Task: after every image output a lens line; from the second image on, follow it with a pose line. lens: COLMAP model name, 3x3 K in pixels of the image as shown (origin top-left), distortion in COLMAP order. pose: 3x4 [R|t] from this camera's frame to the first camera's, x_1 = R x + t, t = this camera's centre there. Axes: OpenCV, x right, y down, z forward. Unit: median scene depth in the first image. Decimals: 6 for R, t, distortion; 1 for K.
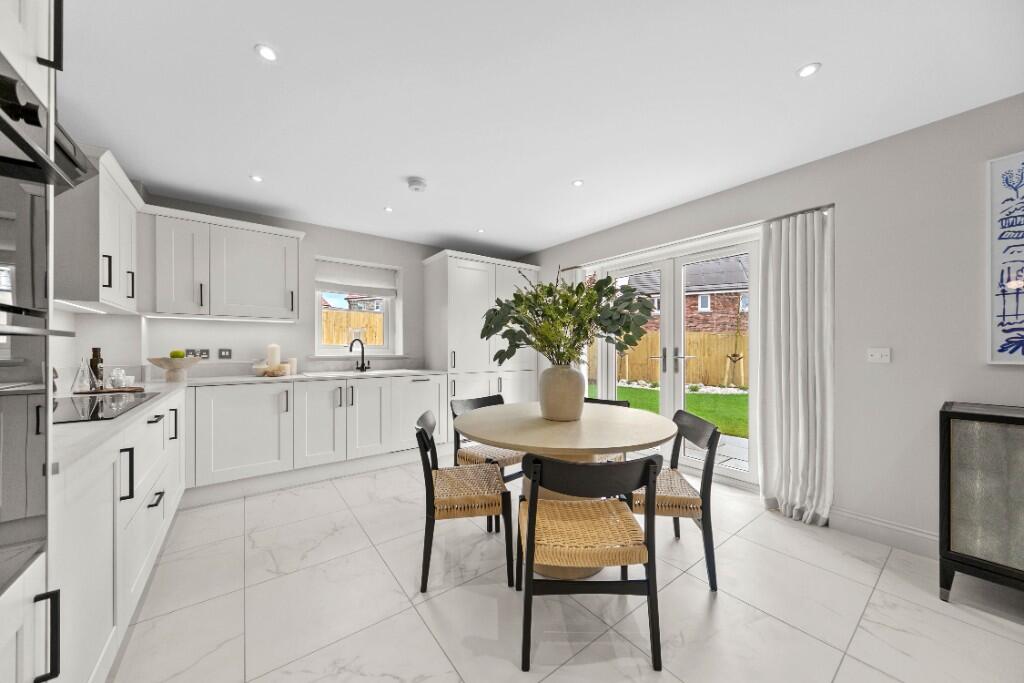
lens RADIAL K [[351.9, 0, 506.6], [0, 351.9, 347.7], [0, 0, 1]] dist [0.001193, 0.000061]
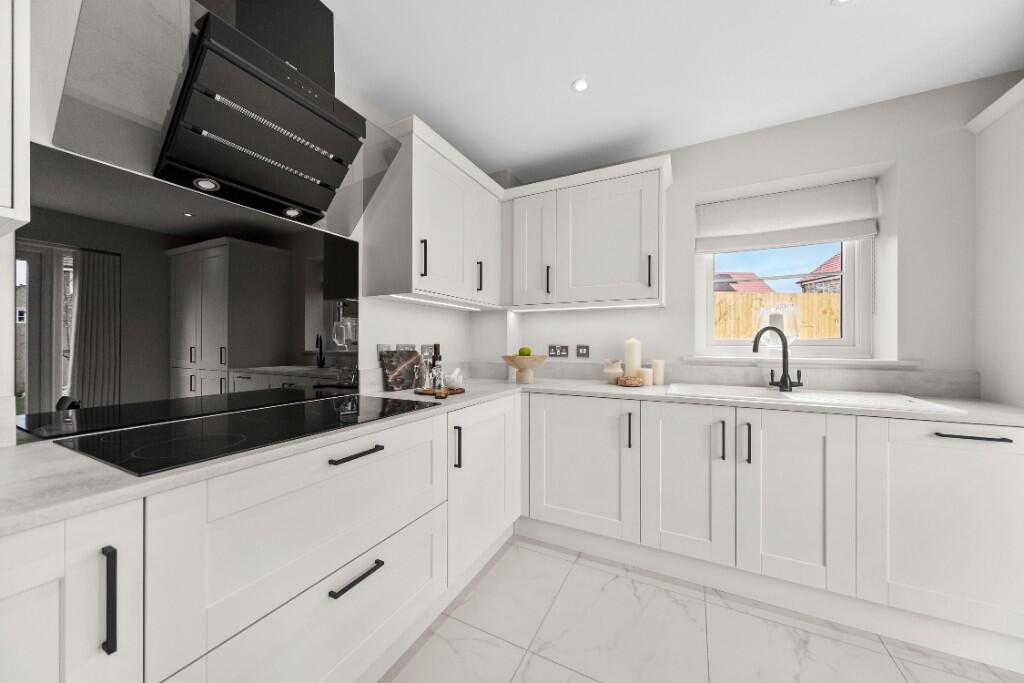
lens RADIAL K [[353.9, 0, 510.6], [0, 353.9, 342.9], [0, 0, 1]] dist [0.006567, 0.000052]
pose [[0.441273, 0.001397, -0.897372, -0.144289], [-0.000609, 0.999999, 0.001258, -0.002934], [0.897373, -0.000009, 0.441273, 0.492382]]
